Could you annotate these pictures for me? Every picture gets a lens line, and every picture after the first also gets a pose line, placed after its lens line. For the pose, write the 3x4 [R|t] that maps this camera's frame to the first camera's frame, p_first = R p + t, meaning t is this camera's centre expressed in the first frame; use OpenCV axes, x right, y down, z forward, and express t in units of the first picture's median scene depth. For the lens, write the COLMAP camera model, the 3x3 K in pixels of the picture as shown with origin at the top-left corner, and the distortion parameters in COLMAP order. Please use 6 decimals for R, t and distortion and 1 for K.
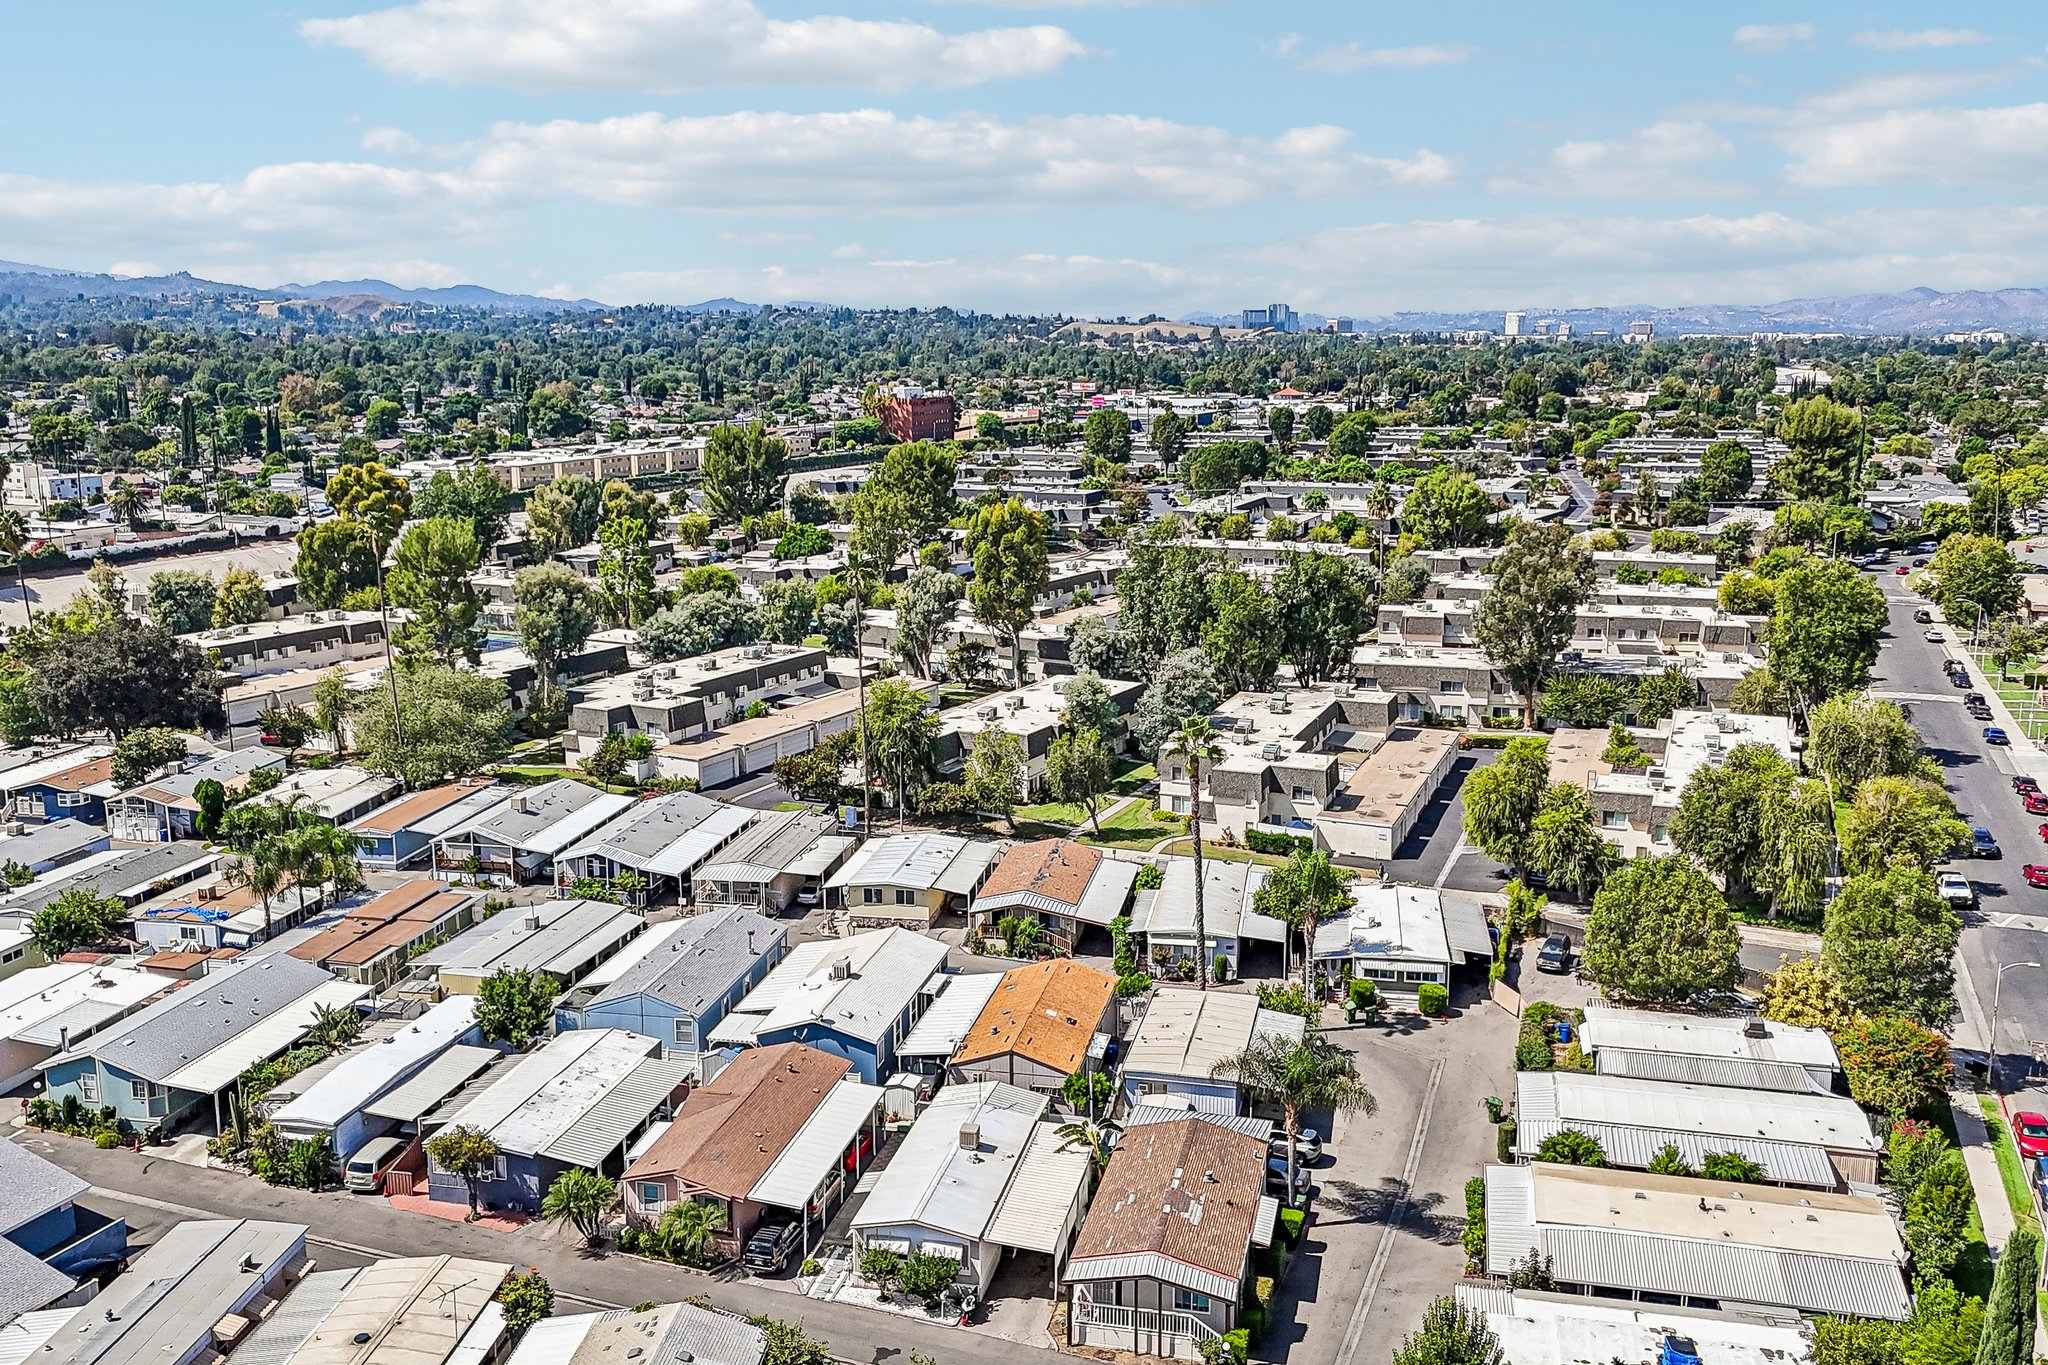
lens RADIAL K [[1765.2, 0, 1024.0], [0, 1765.2, 682.5], [0, 0, 1]] dist [0.143113, -0.287139]
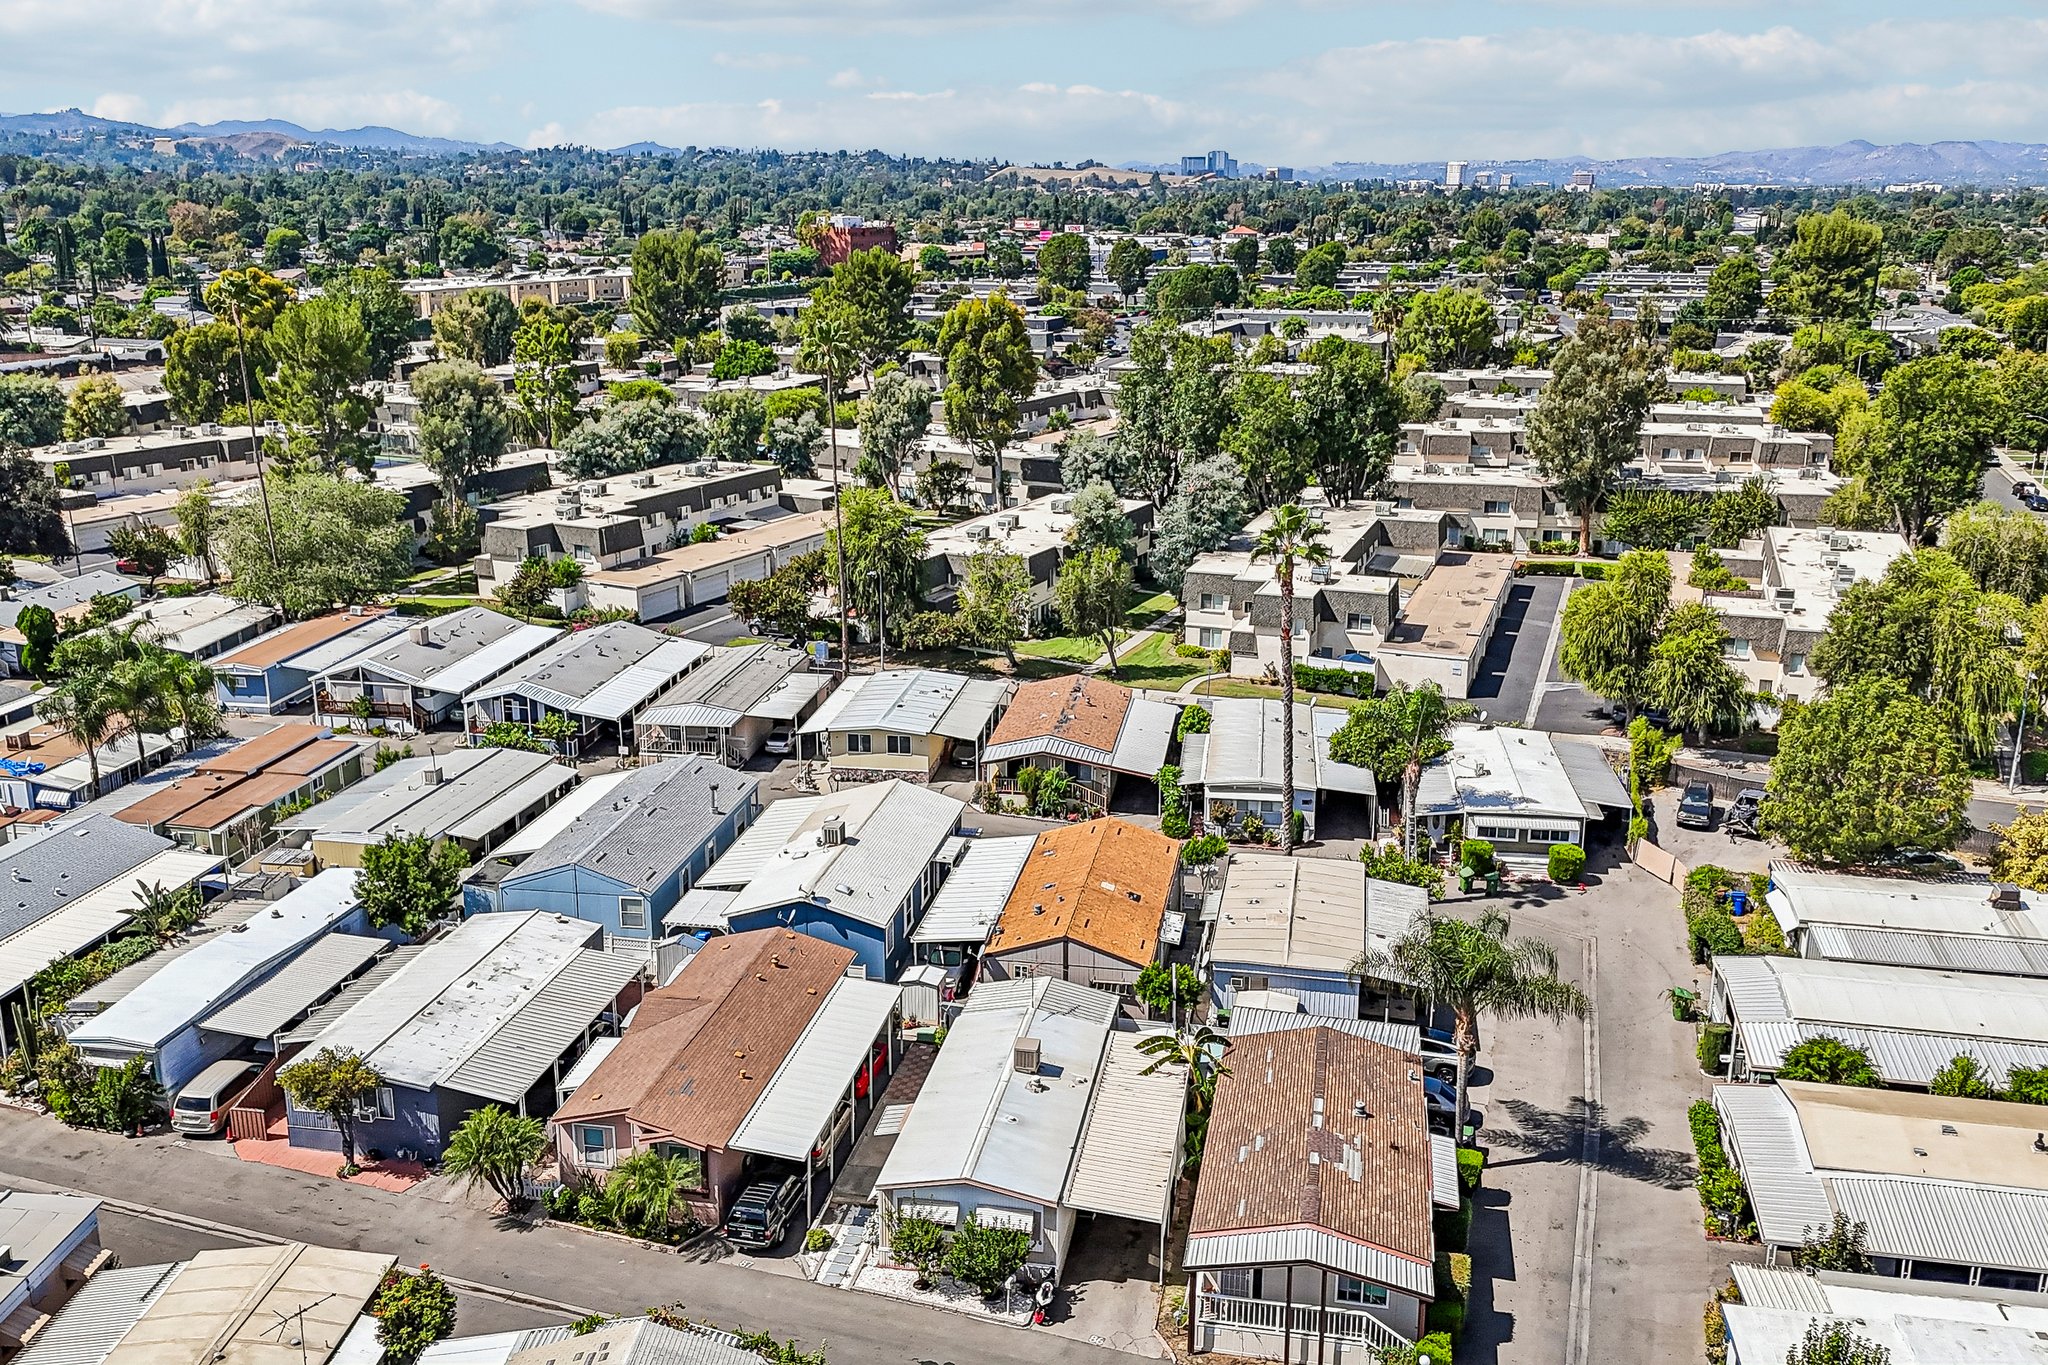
lens RADIAL K [[1770.9, 0, 1024.0], [0, 1770.9, 682.5], [0, 0, 1]] dist [0.115319, -0.168842]
pose [[0.999315, -0.004170, 0.036760, -0.033690], [0.001249, 0.996863, 0.079134, 0.024189], [-0.036974, -0.079034, 0.996186, 0.159074]]
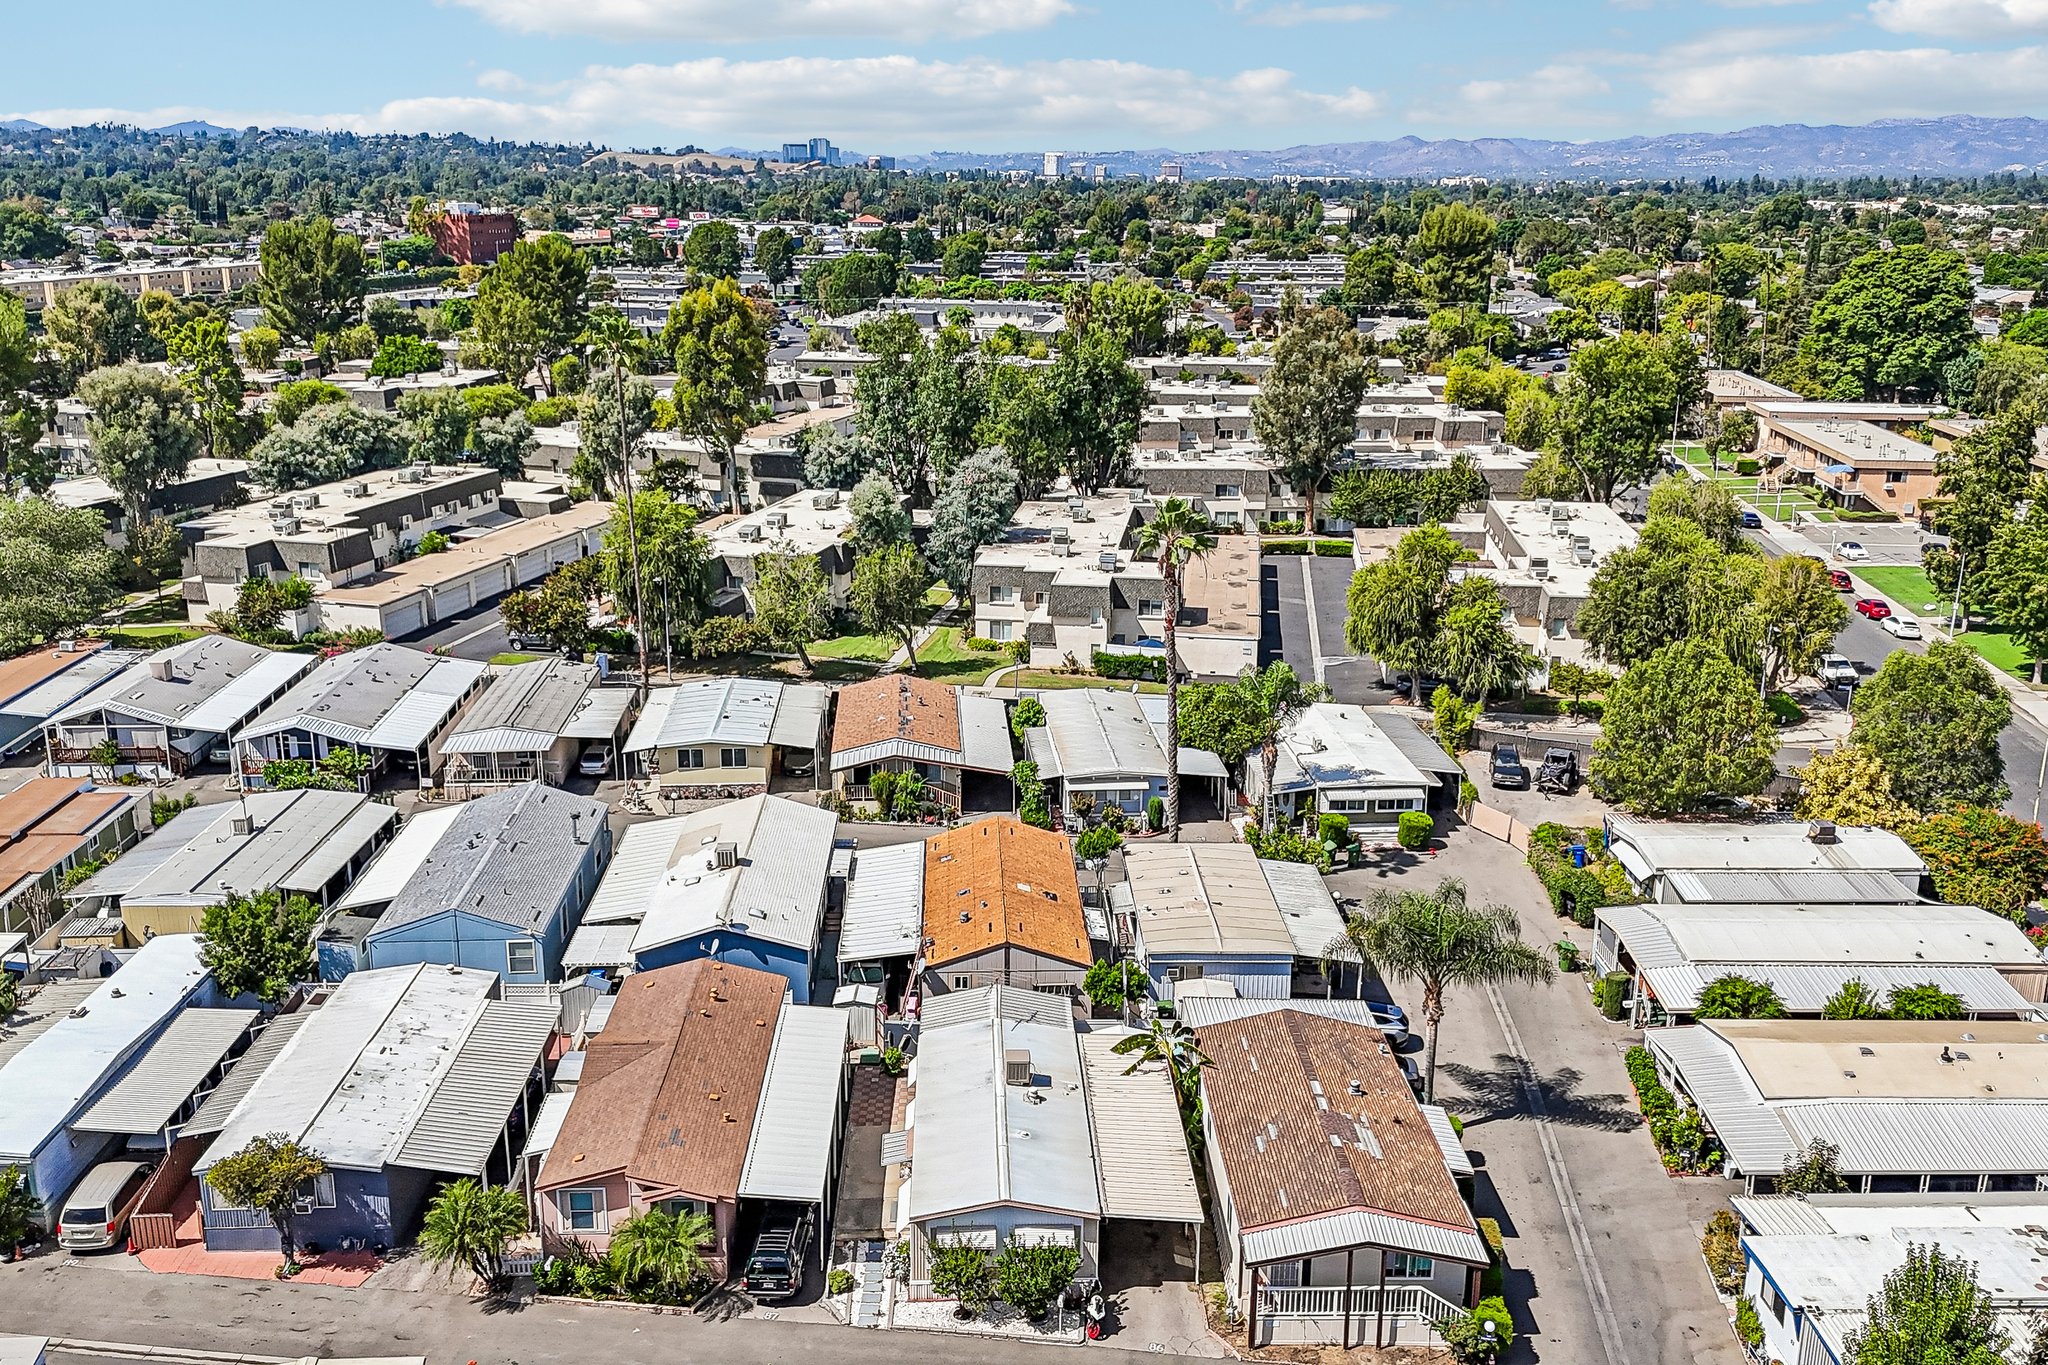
lens RADIAL K [[1770.9, 0, 1024.0], [0, 1770.9, 682.5], [0, 0, 1]] dist [0.115319, -0.168842]
pose [[0.968750, -0.059100, 0.240895, -0.111842], [0.038508, 0.995259, 0.089315, 0.019577], [-0.245032, -0.077248, 0.966433, 0.178863]]
